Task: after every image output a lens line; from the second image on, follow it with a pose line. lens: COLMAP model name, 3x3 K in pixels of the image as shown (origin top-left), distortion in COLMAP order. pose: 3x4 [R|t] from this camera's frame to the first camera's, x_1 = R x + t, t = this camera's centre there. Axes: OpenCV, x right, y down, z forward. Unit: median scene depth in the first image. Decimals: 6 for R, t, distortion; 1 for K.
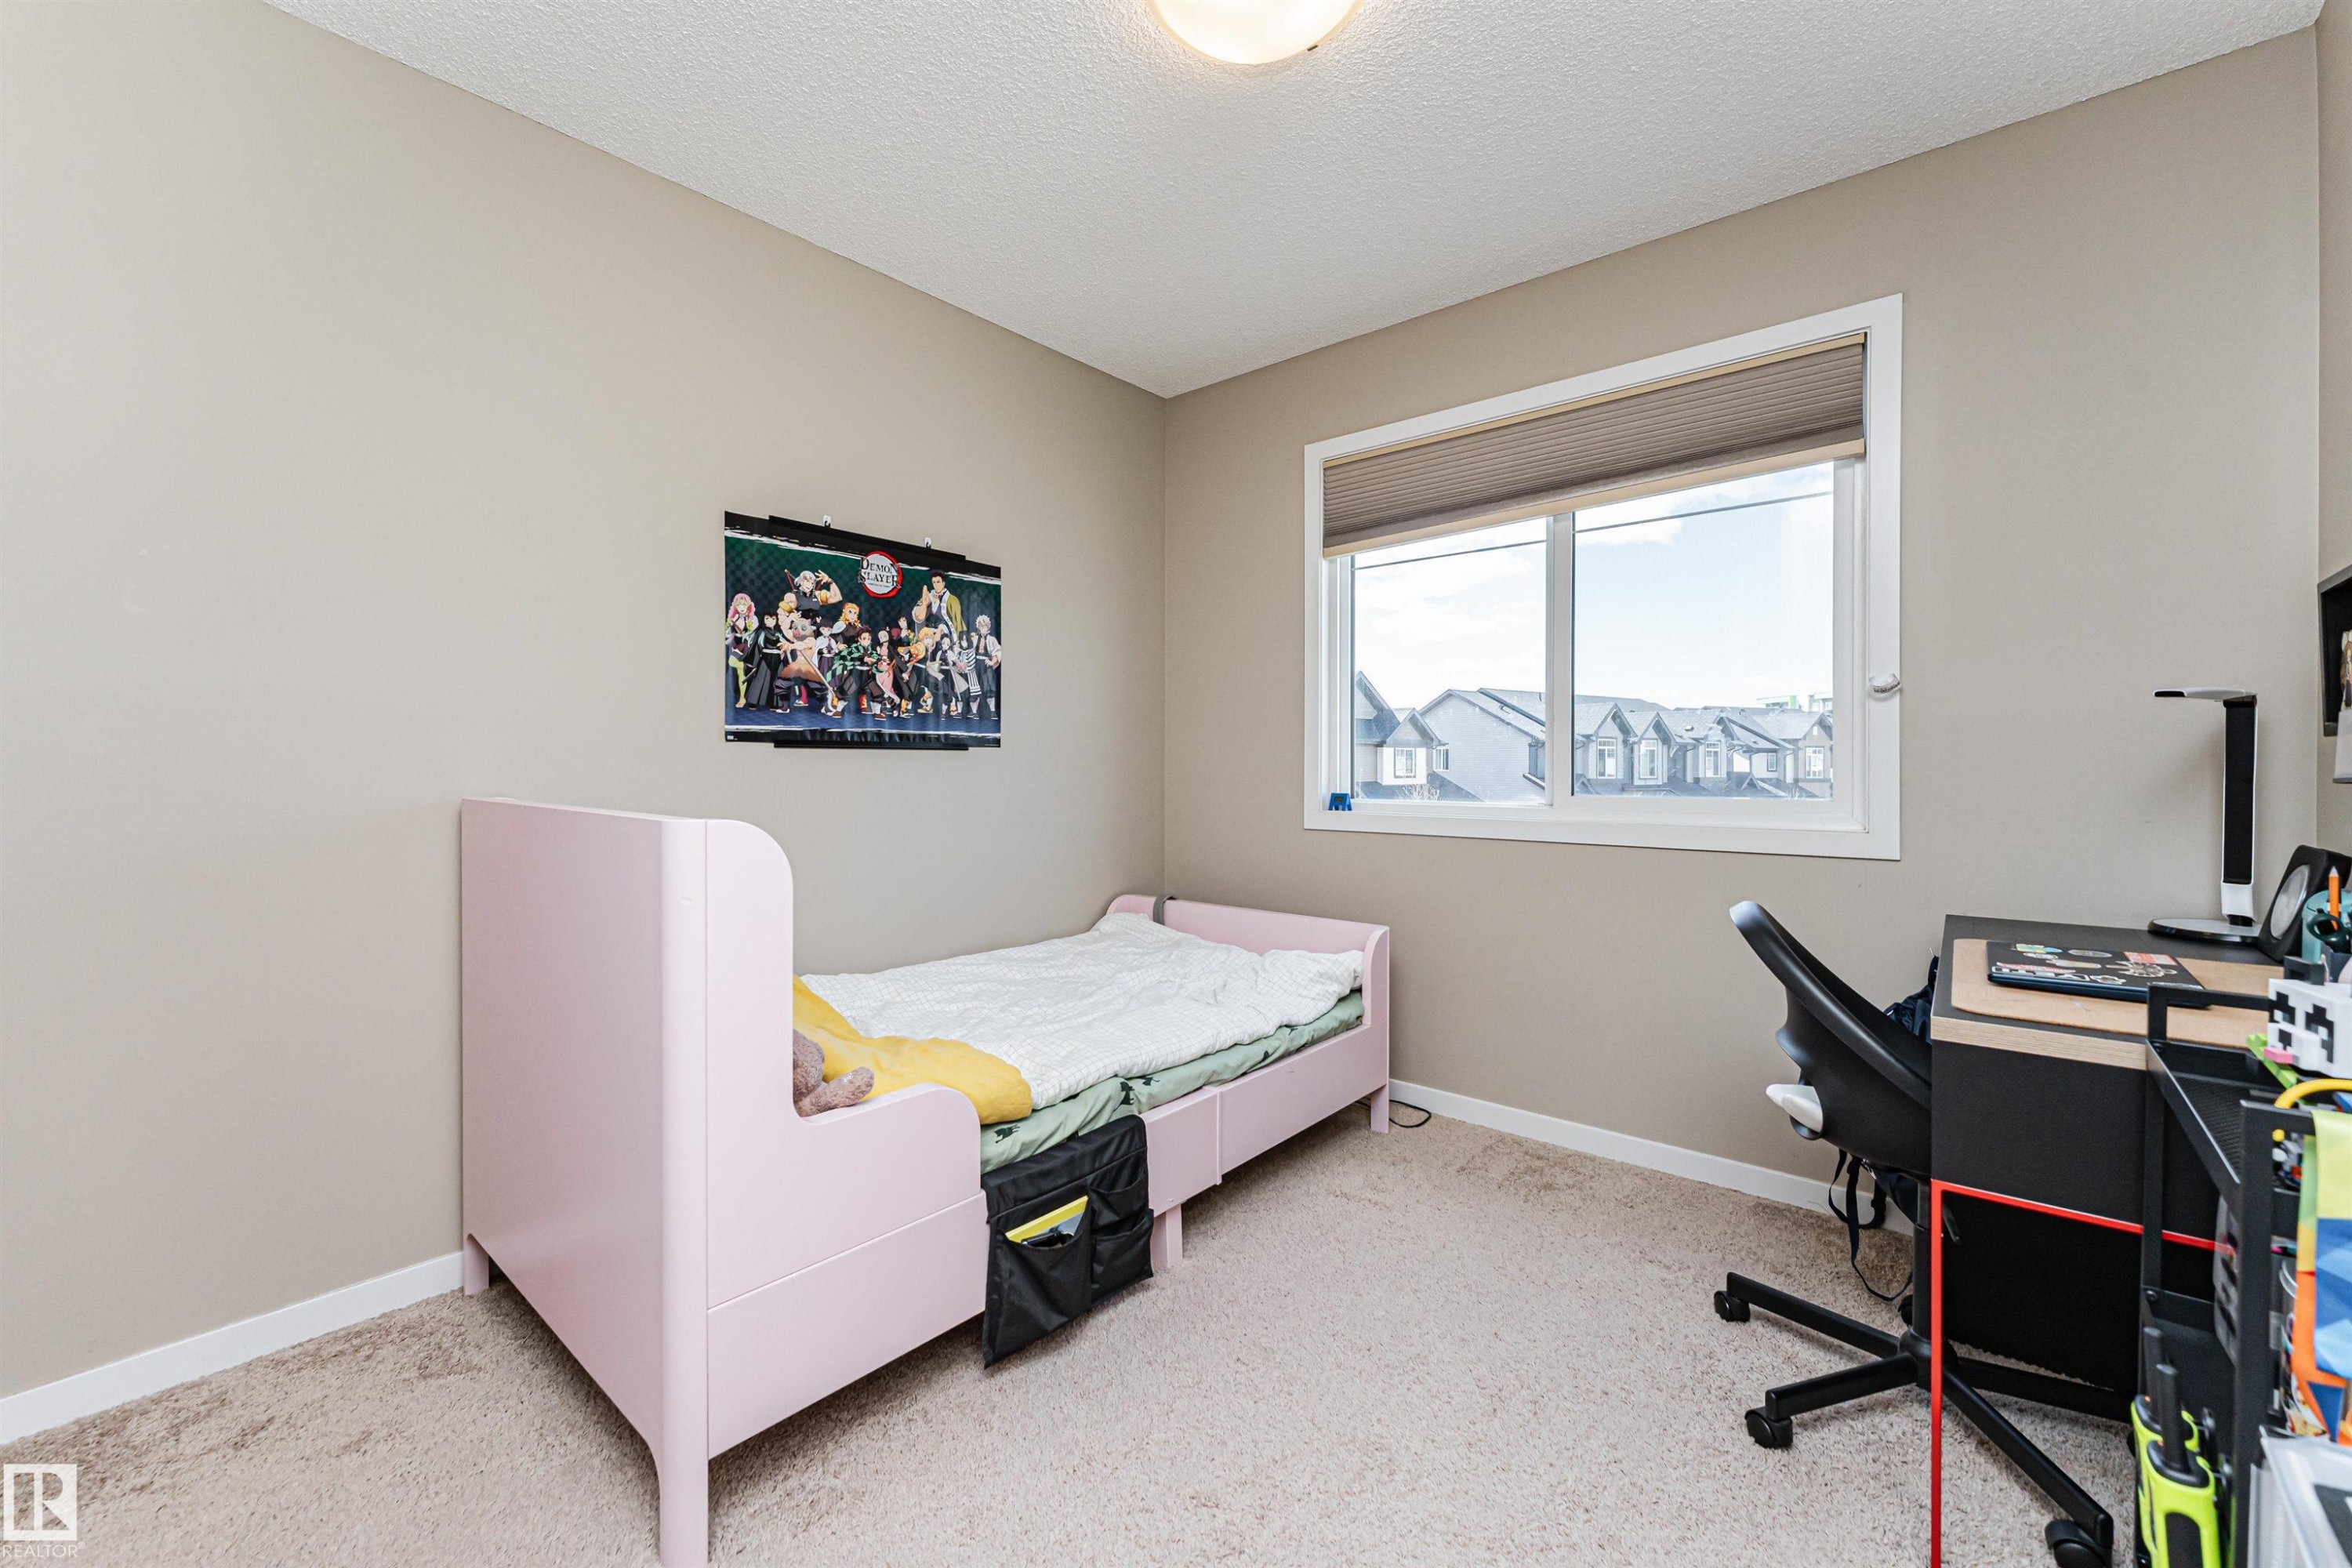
lens RADIAL K [[950.2, 0, 1174.2], [0, 950.2, 774.2], [0, 0, 1]] dist [-0.000352, -0.000801]
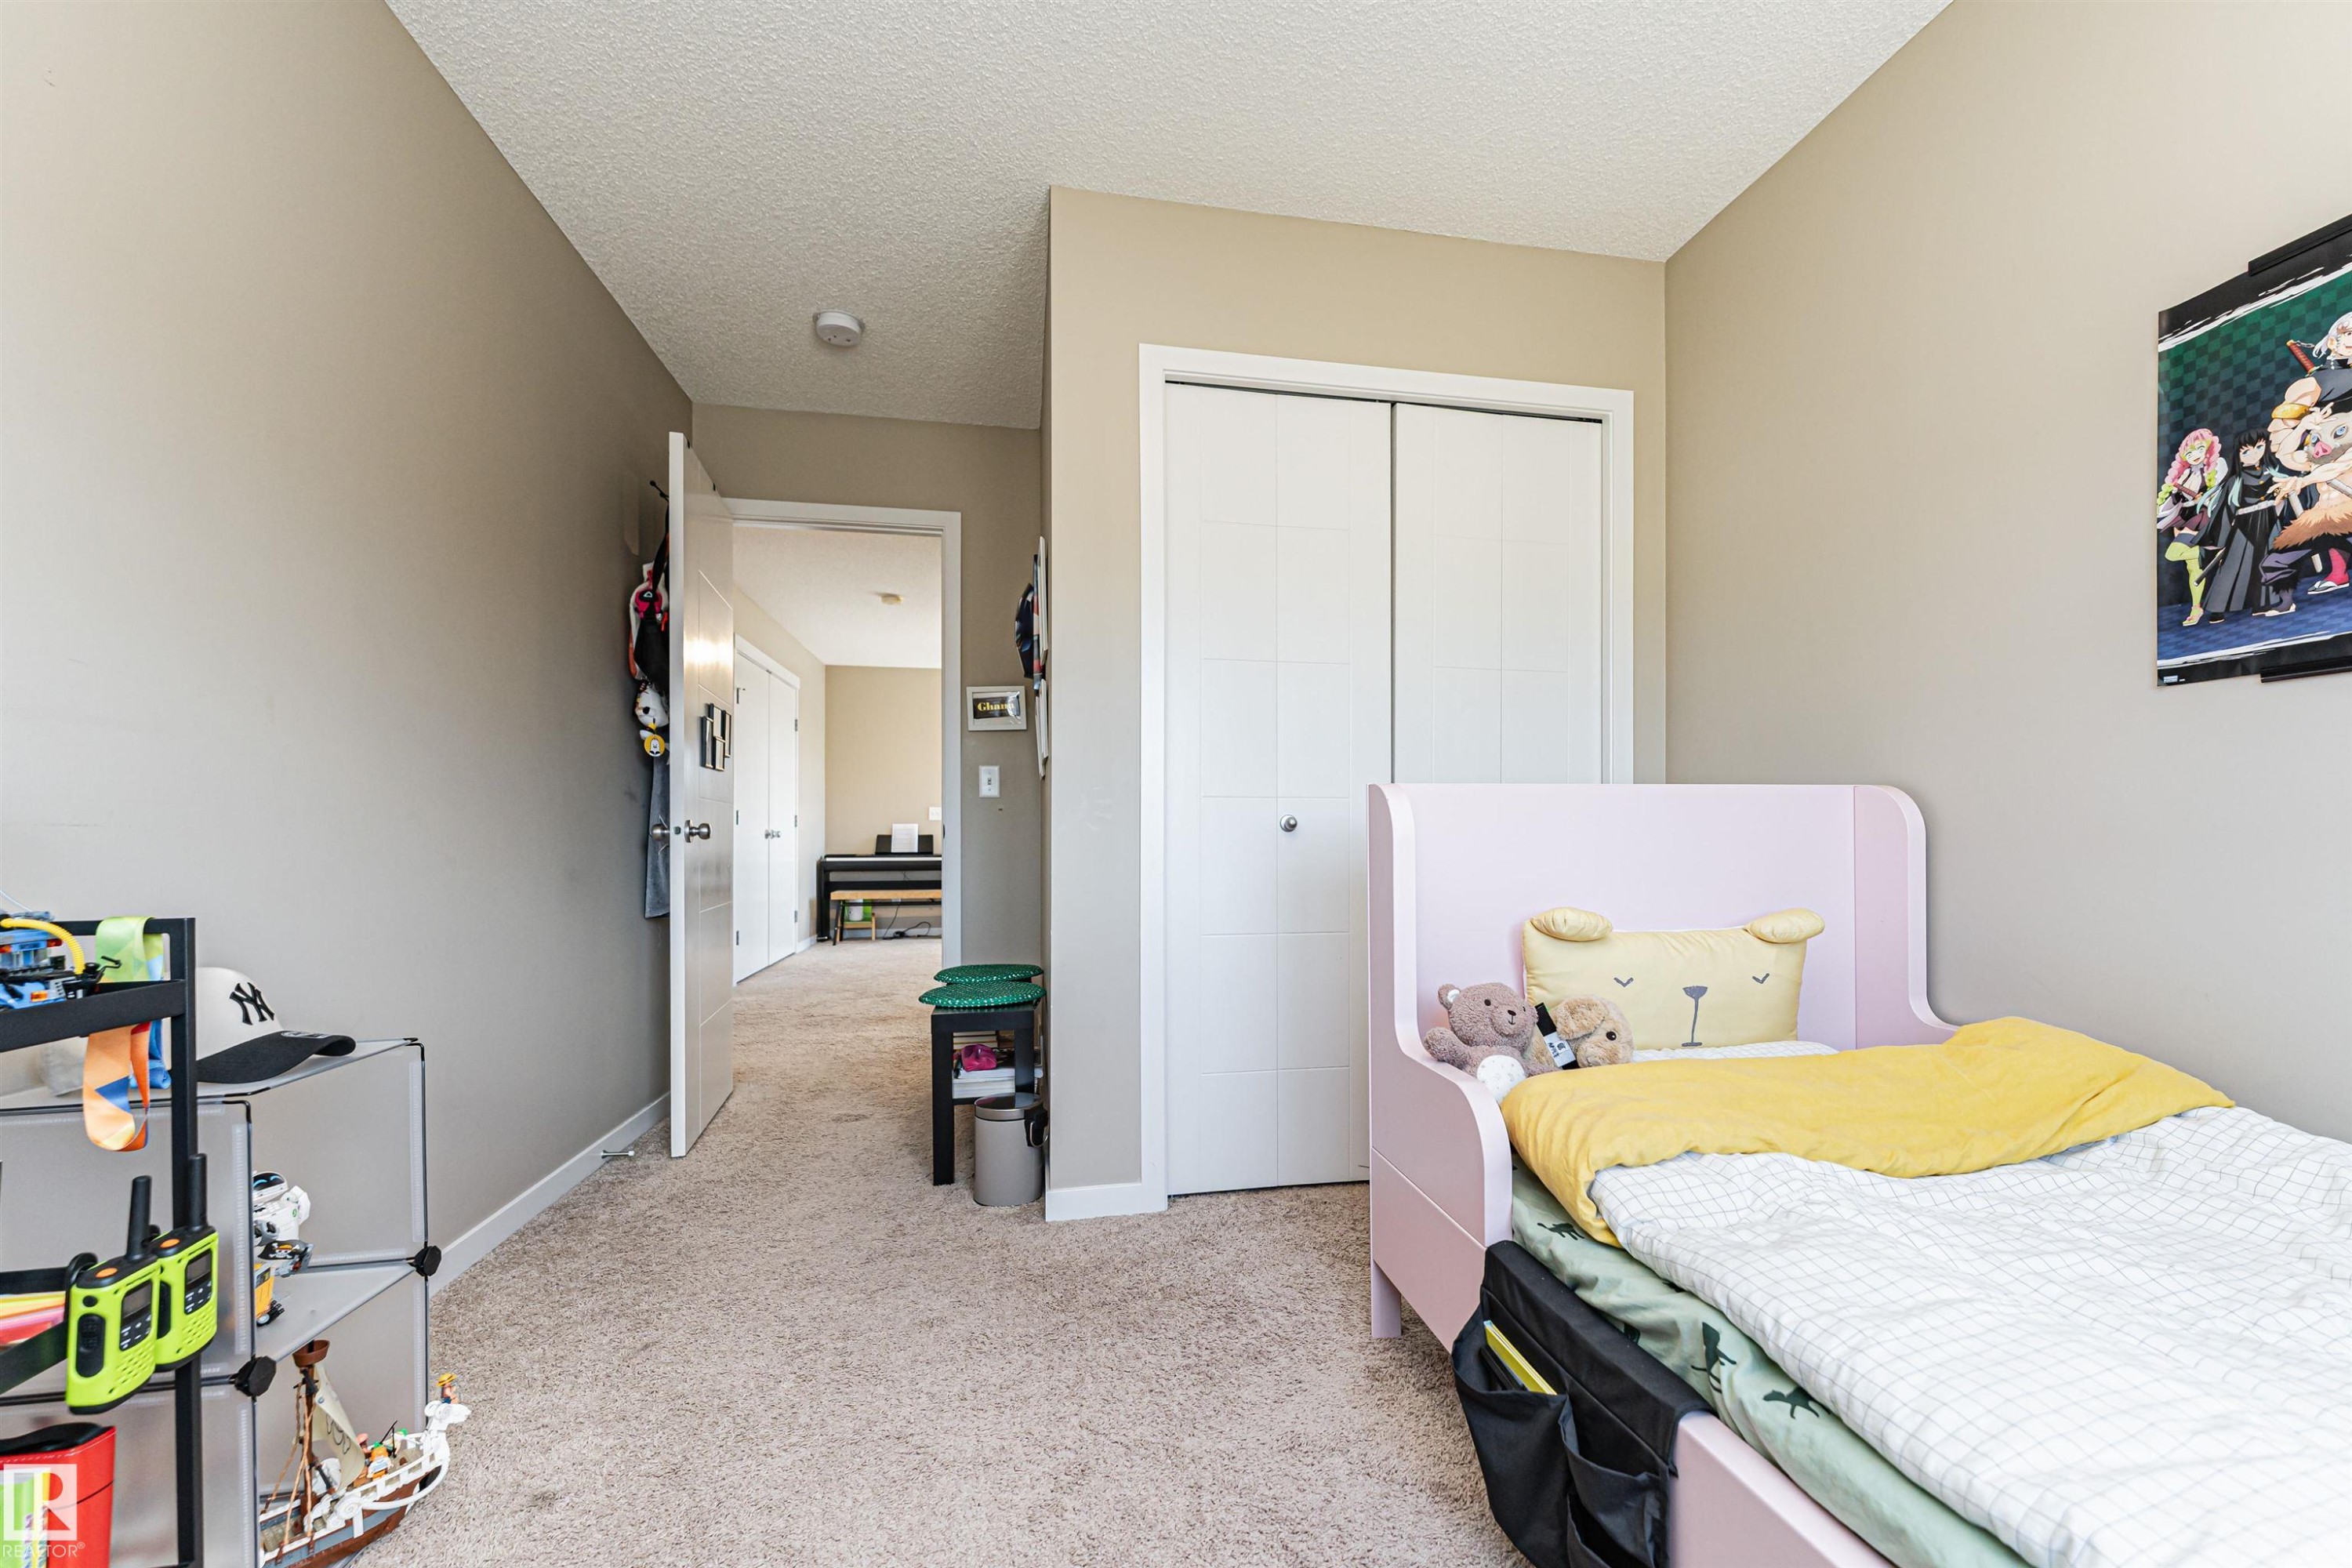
lens RADIAL K [[950.2, 0, 1201.8], [0, 950.2, 837.4], [0, 0, 1]] dist [-0.000352, -0.000801]
pose [[-0.623864, 0.005594, -0.781513, 0.386285], [-0.005094, 0.999924, 0.011224, 0.058050], [0.781517, 0.010983, -0.623788, 0.877836]]
